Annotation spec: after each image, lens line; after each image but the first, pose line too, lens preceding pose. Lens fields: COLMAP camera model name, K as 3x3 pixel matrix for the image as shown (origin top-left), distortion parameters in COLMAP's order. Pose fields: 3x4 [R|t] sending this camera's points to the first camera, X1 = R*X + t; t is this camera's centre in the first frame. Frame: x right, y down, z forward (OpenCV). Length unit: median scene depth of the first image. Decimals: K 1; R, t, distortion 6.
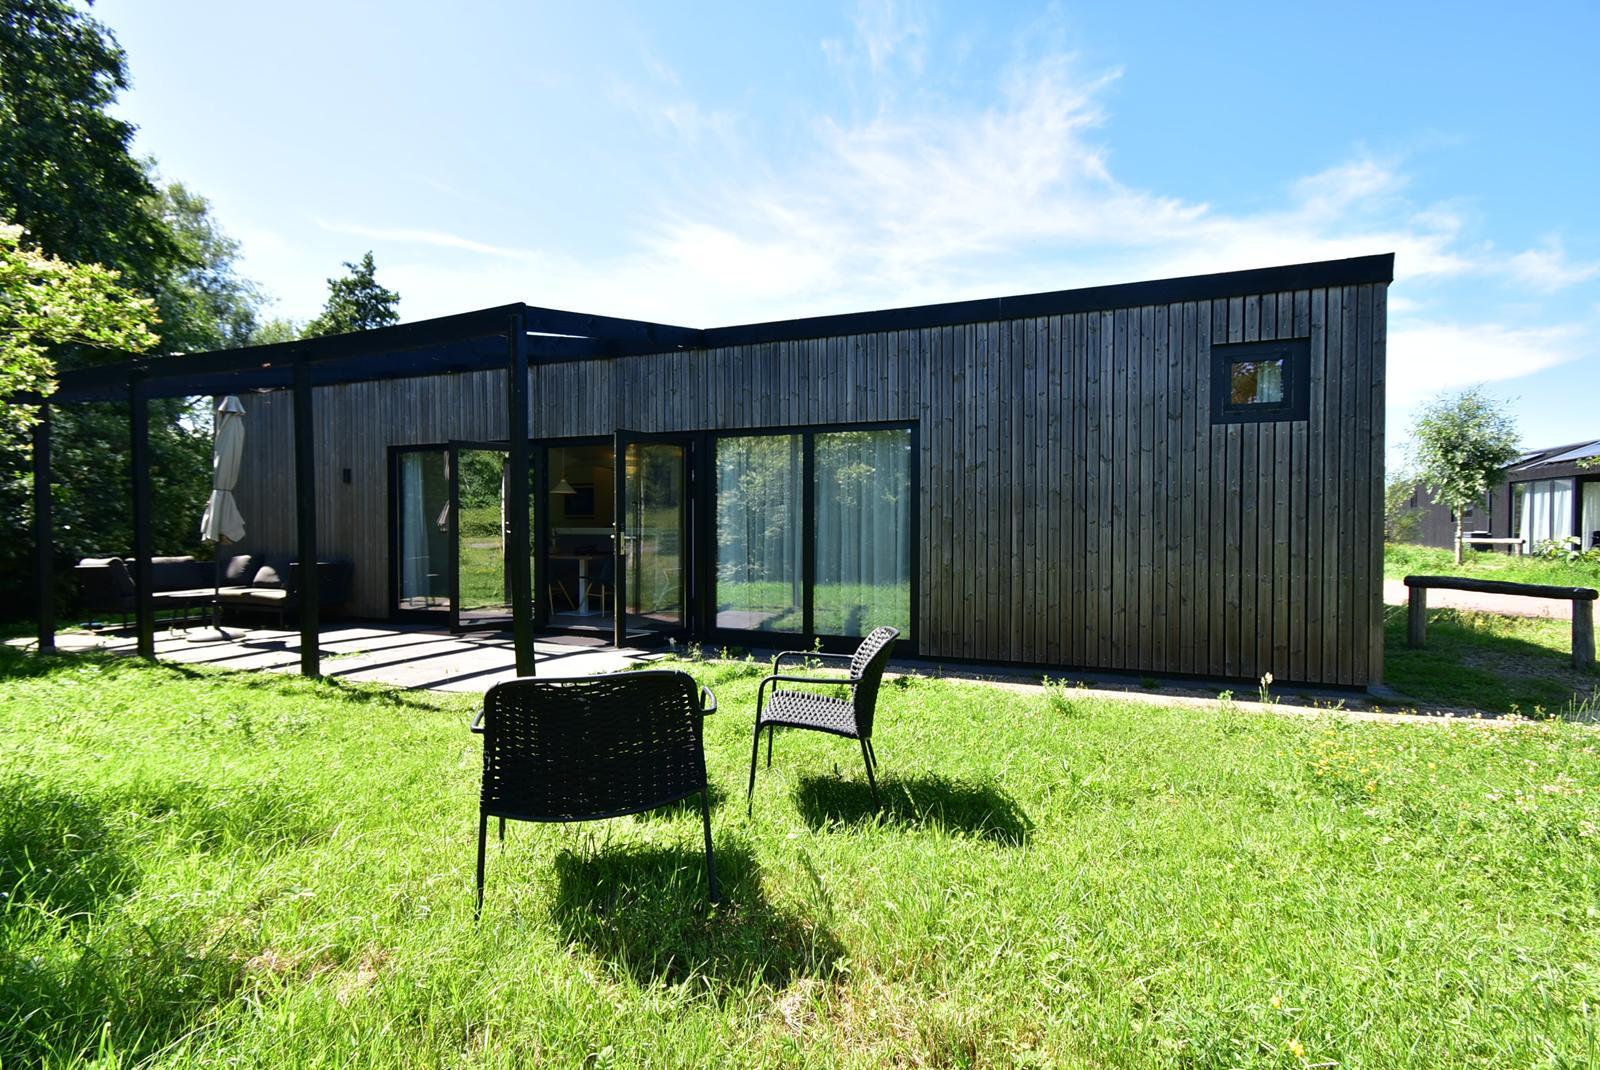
lens RADIAL K [[716.6, 0, 800.0], [0, 716.6, 535.0], [0, 0, 1]] dist [0.019069, -0.006692]
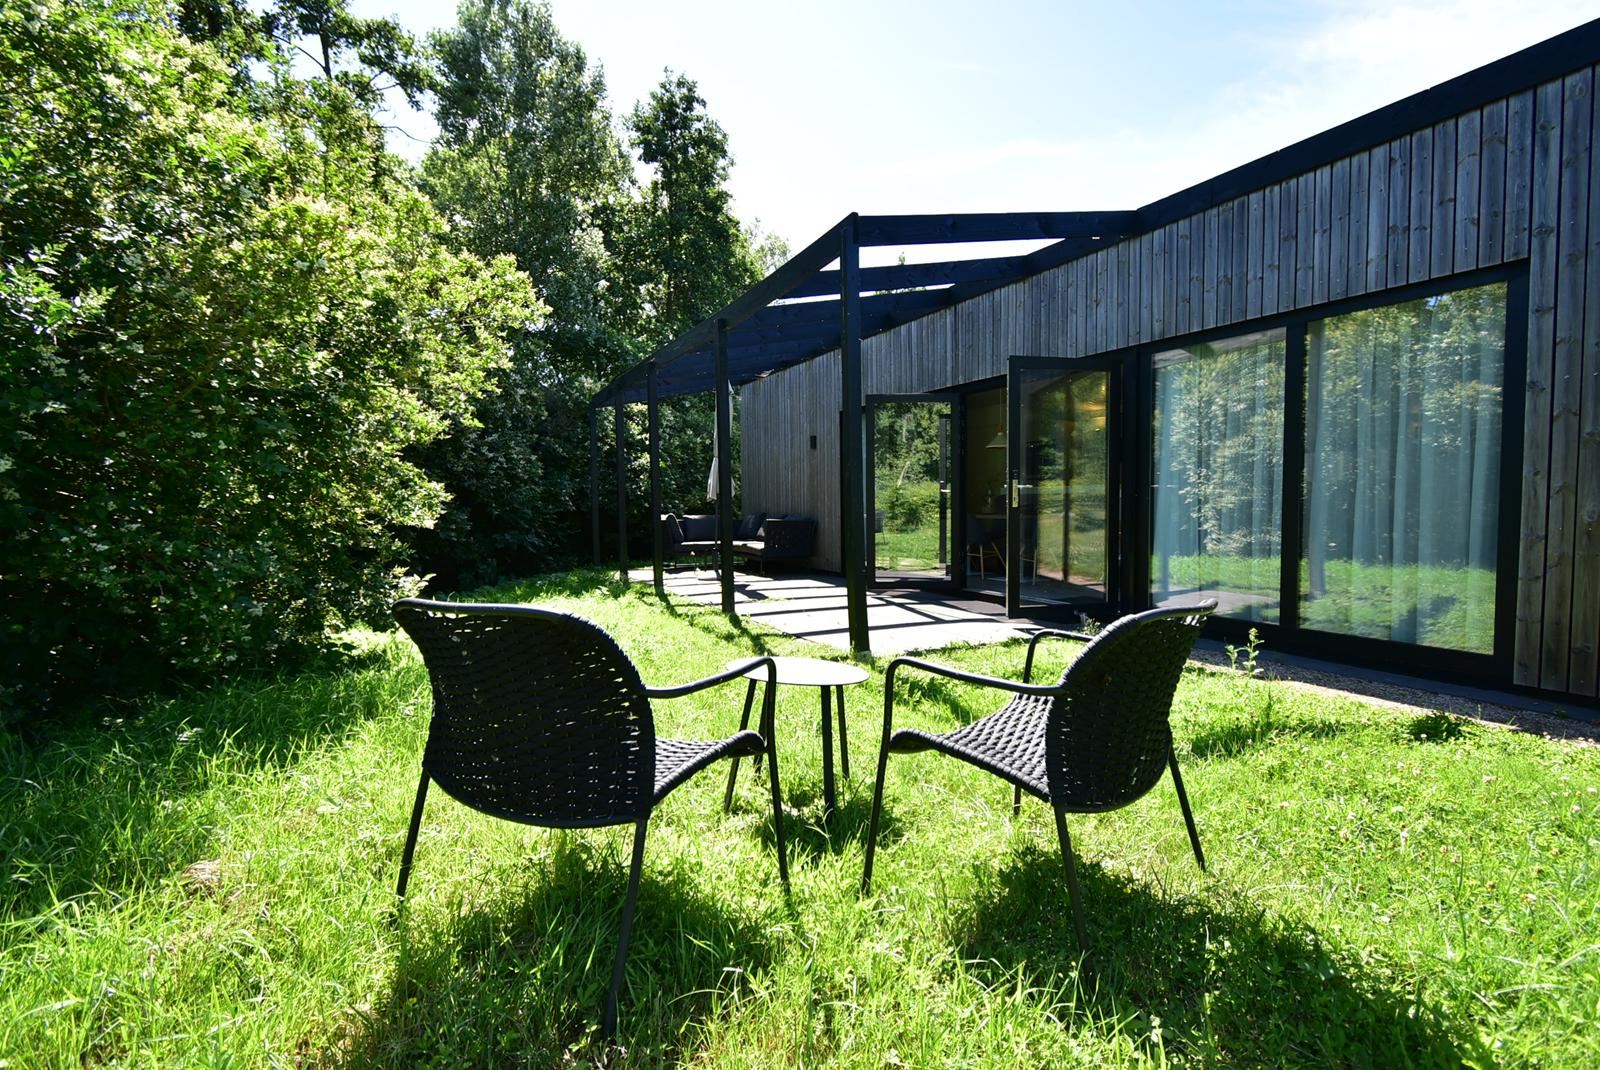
lens RADIAL K [[716.6, 0, 800.0], [0, 716.6, 535.0], [0, 0, 1]] dist [0.019069, -0.006692]
pose [[0.749818, 0.022973, -0.661245, 0.112636], [-0.000423, 0.999413, 0.034242, 0.029431], [0.661644, -0.025396, 0.749388, 0.197221]]
